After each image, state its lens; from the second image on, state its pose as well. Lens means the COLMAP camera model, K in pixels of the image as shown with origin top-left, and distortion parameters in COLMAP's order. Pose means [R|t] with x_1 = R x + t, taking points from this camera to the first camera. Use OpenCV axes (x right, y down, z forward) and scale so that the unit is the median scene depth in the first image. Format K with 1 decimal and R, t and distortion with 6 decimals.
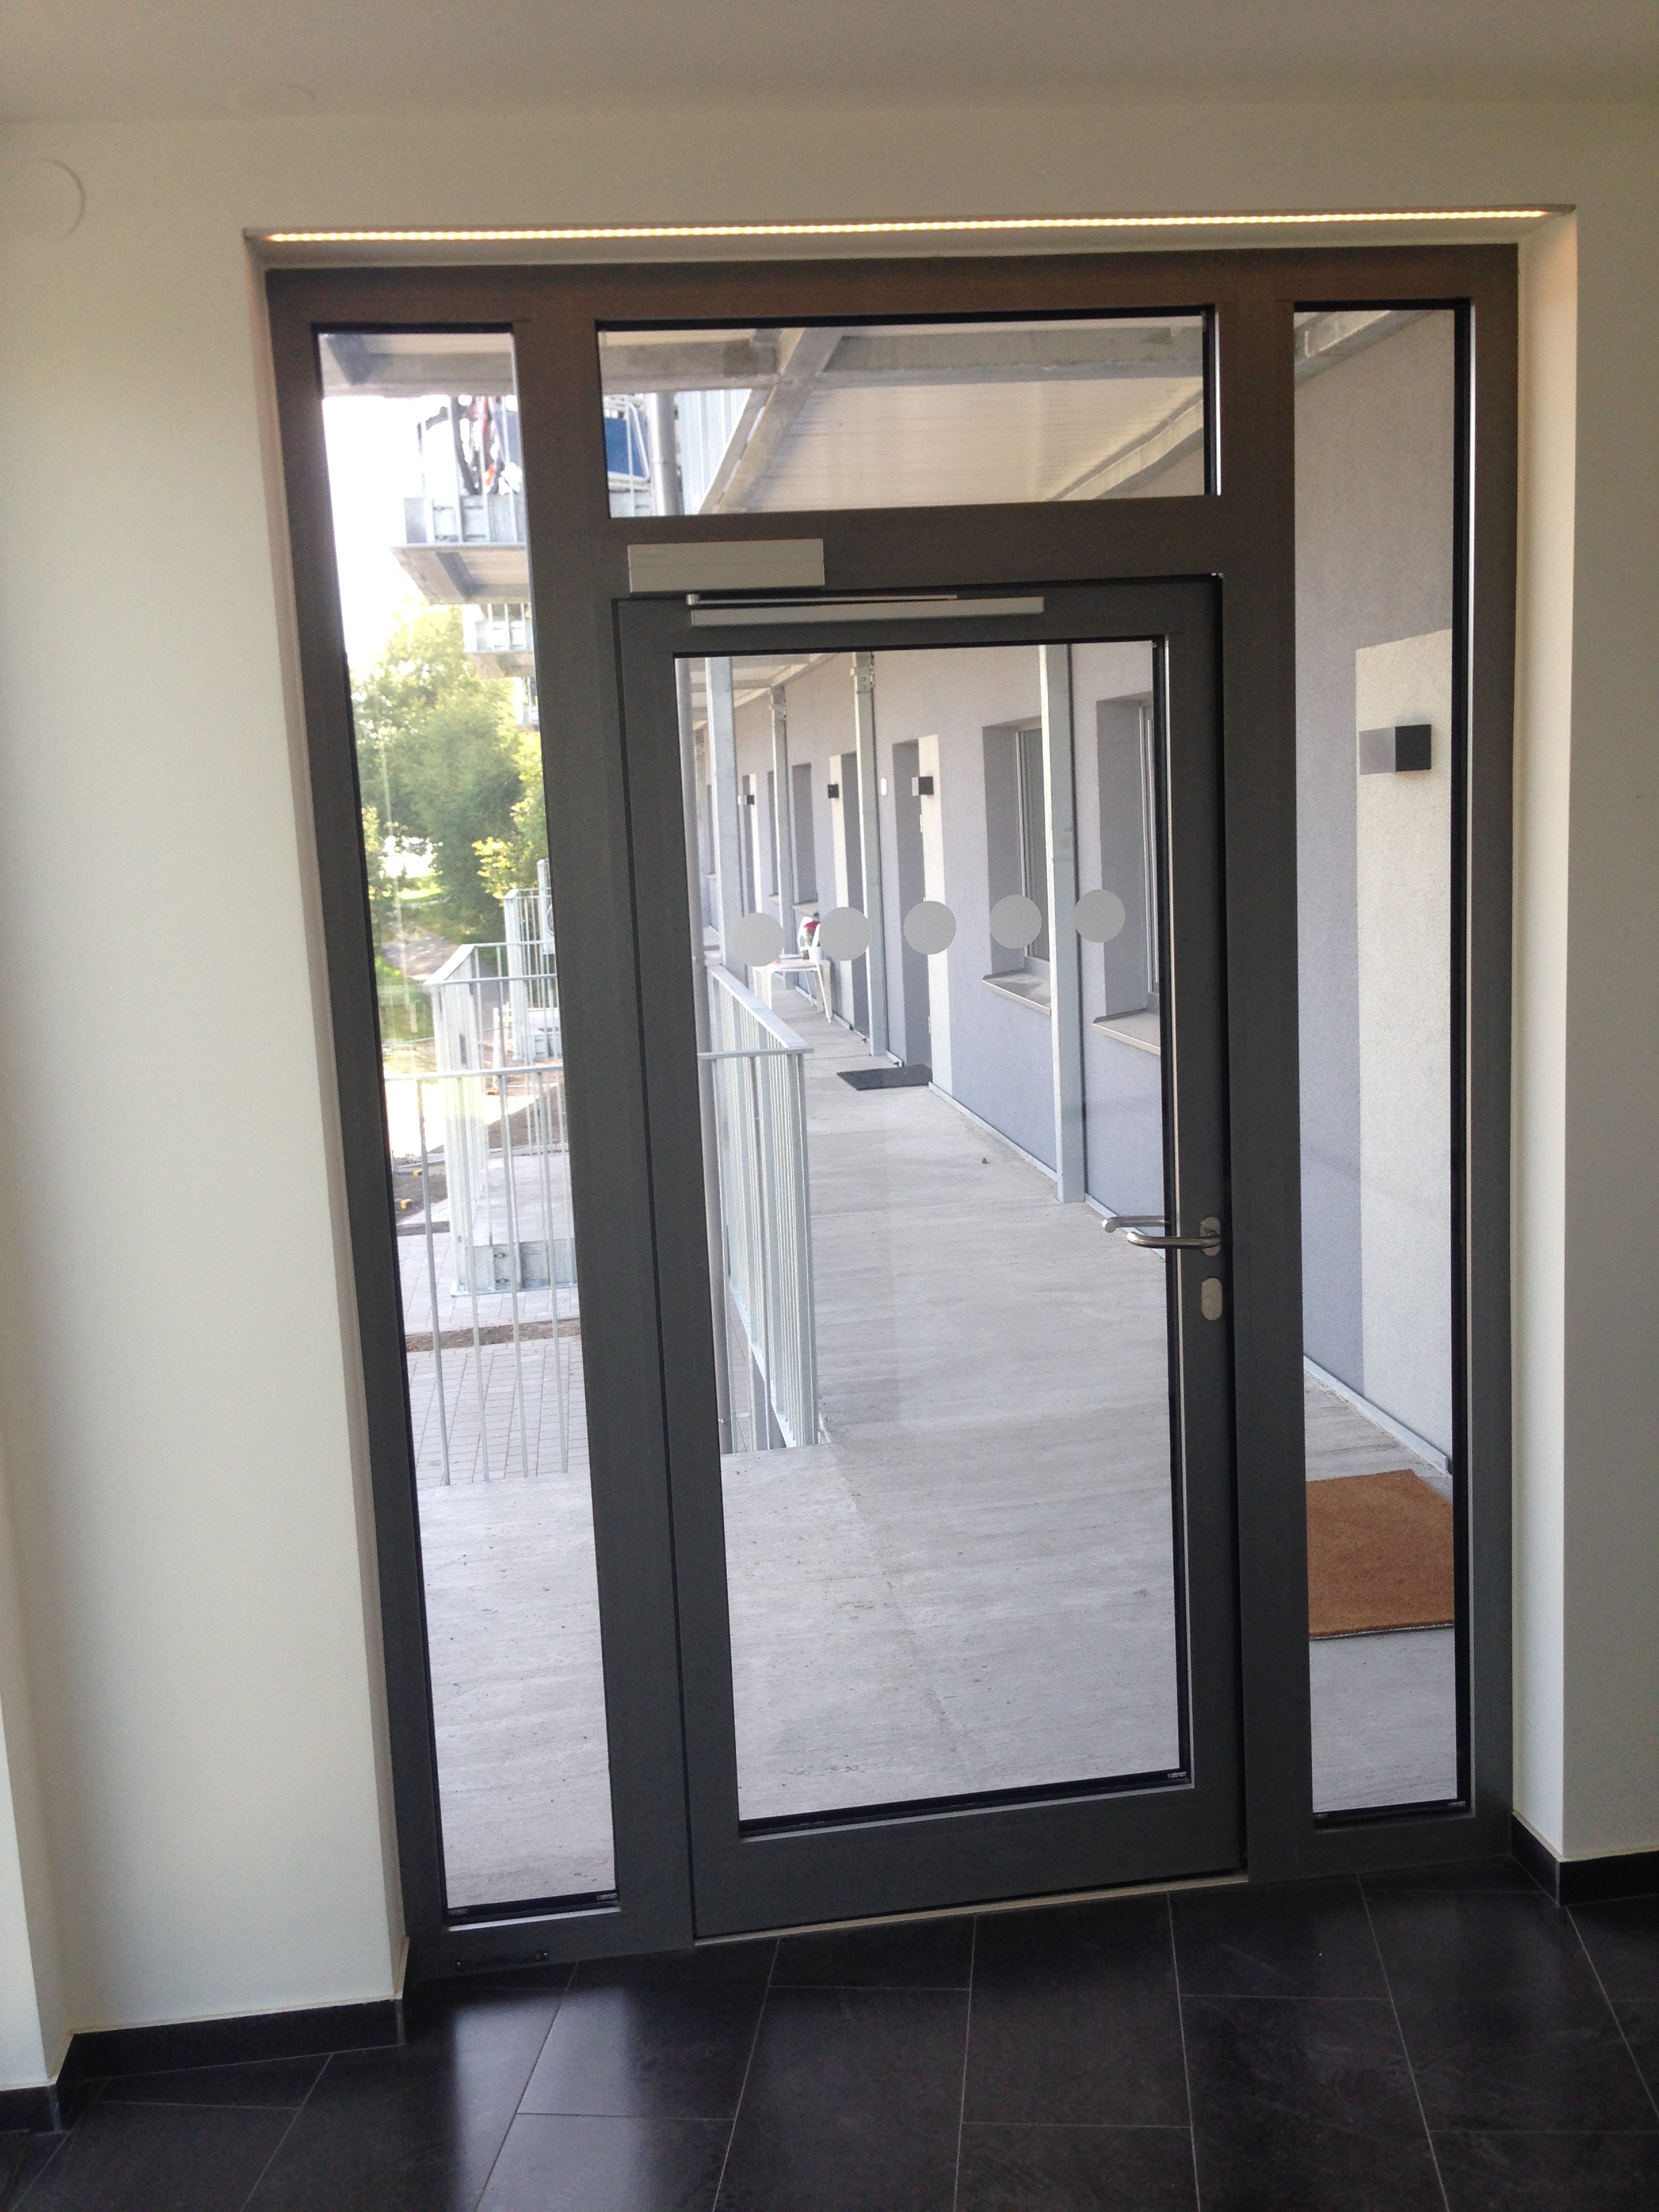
lens RADIAL K [[2086.8, 0, 829.5], [0, 2086.8, 1106.0], [0, 0, 1]] dist [-0.001229, 0.000121]
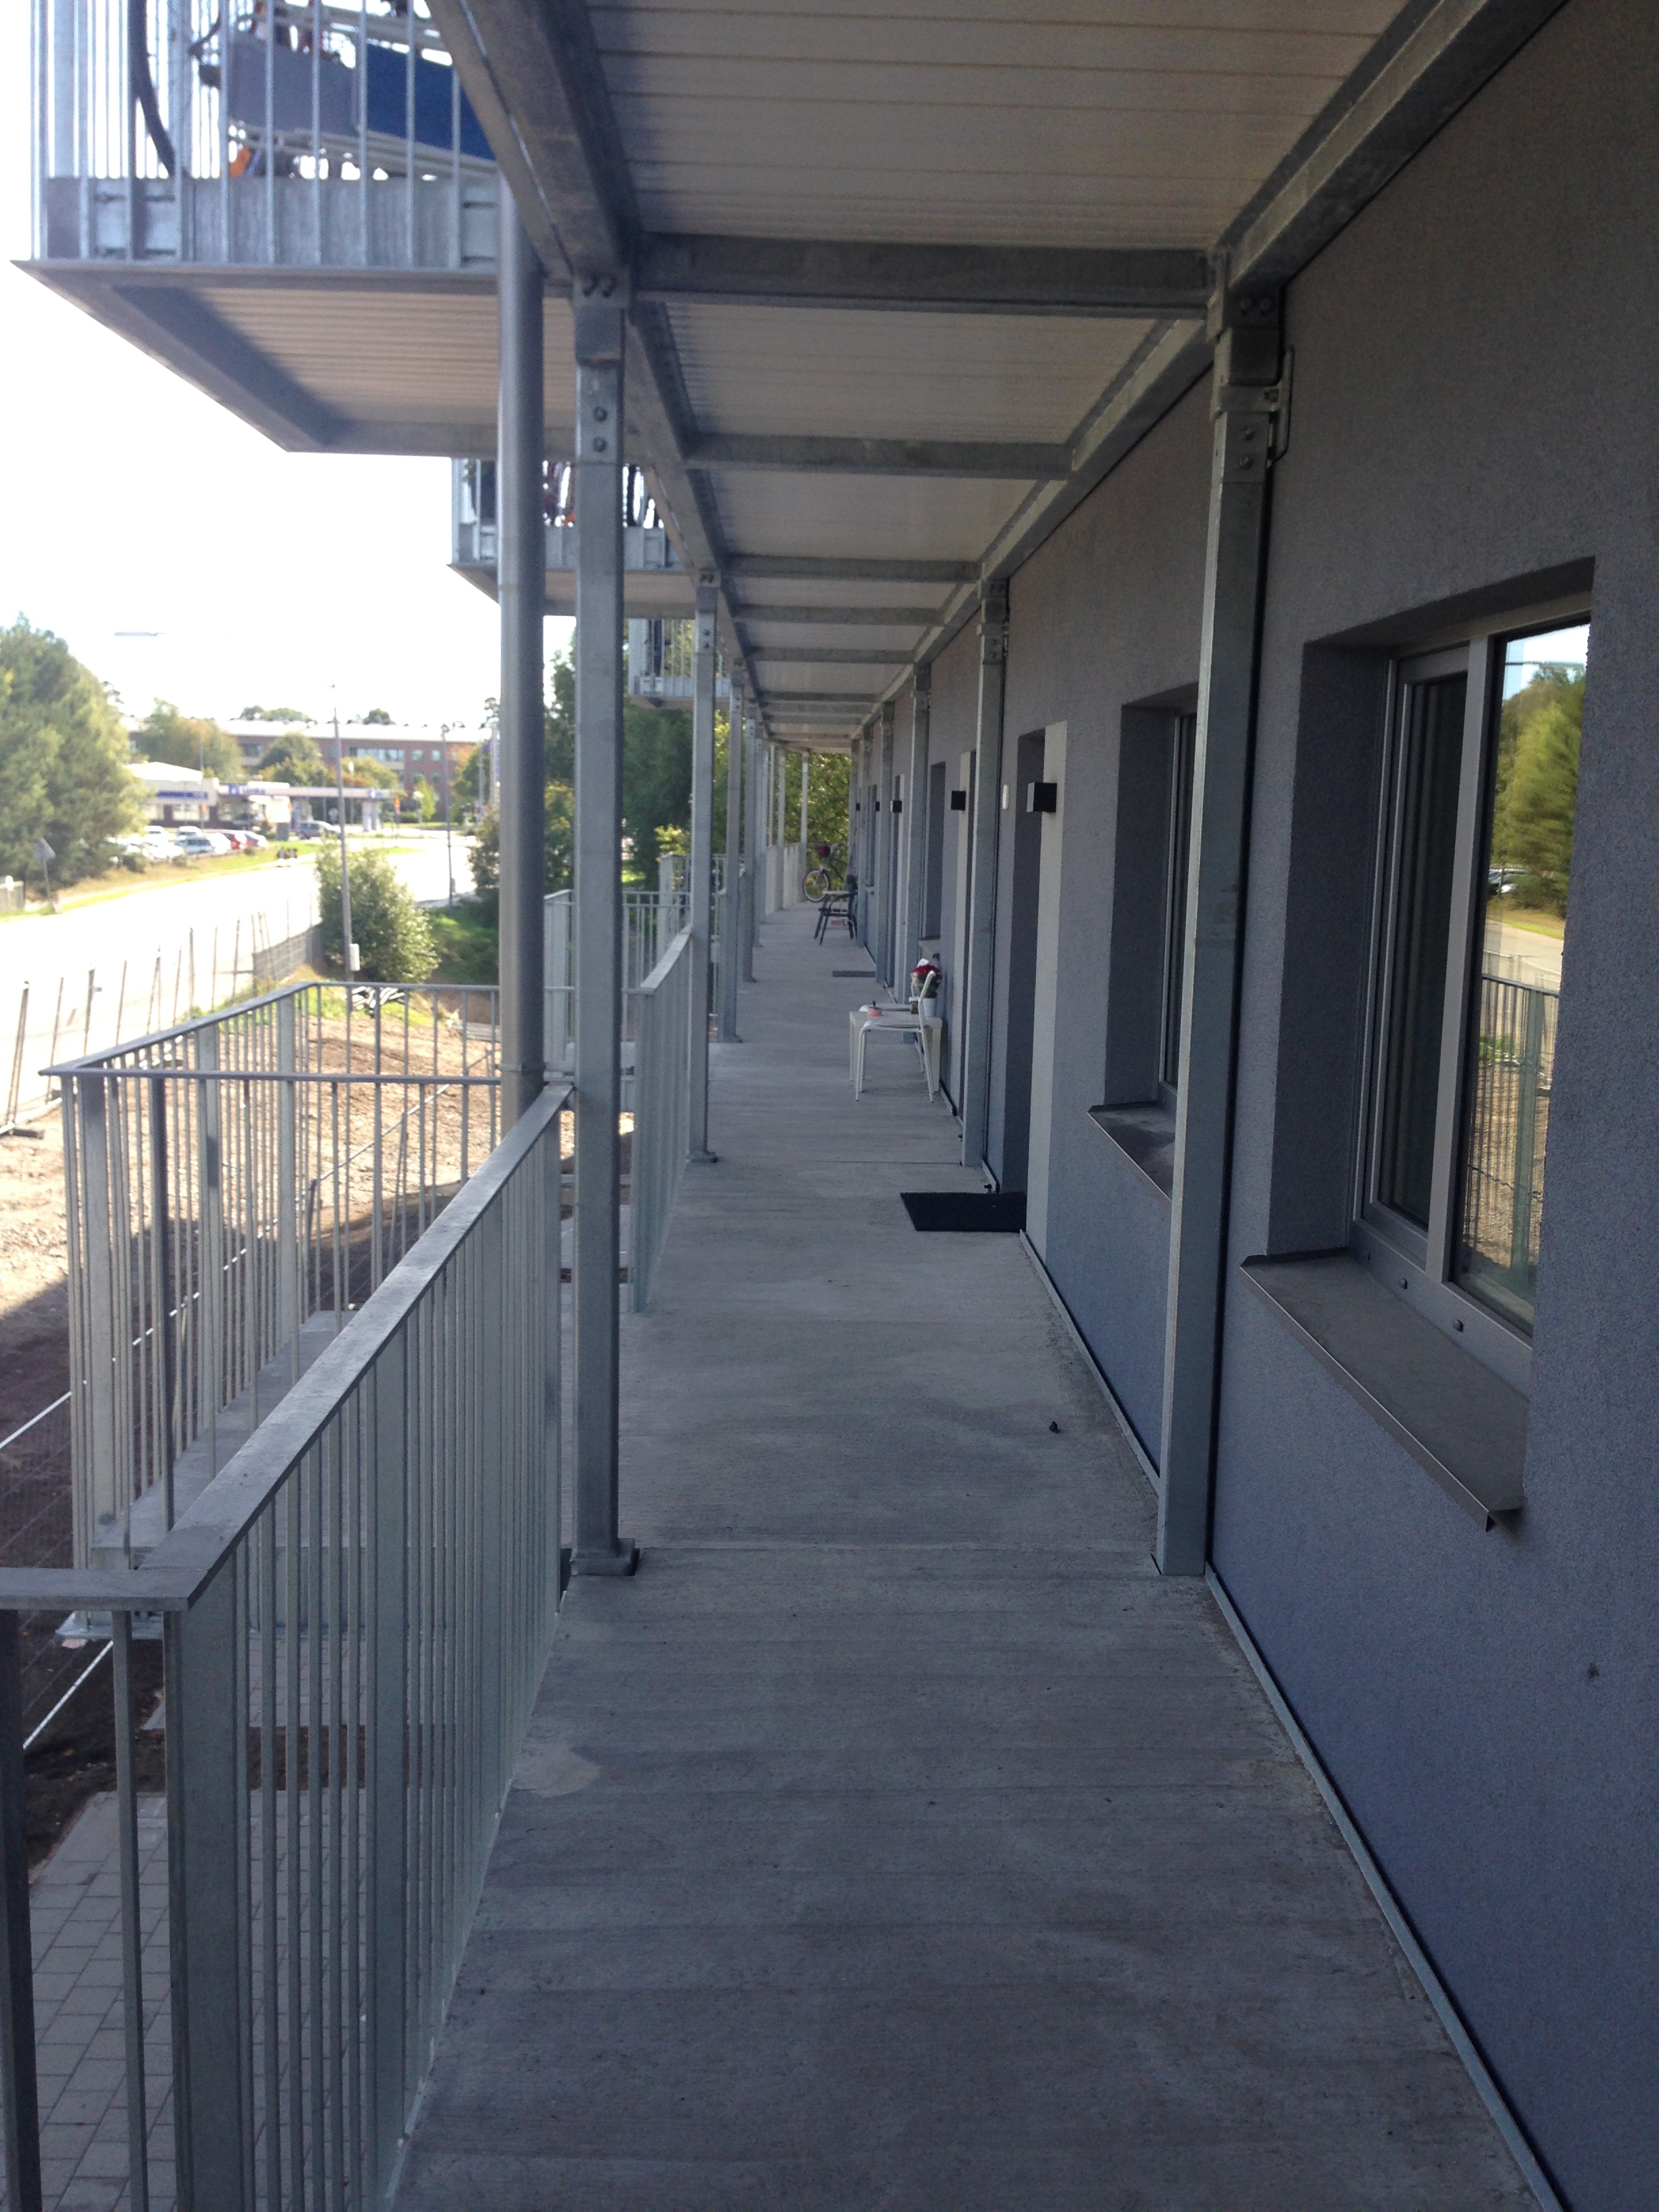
lens RADIAL K [[2122.5, 0, 904.1], [0, 2122.5, 1102.0], [0, 0, 1]] dist [0.005691, 0.001760]
pose [[0.994645, 0.088953, -0.052624, 0.052462], [-0.089396, 0.995977, -0.006116, -0.055408], [0.051868, 0.010788, 0.998596, 0.367829]]
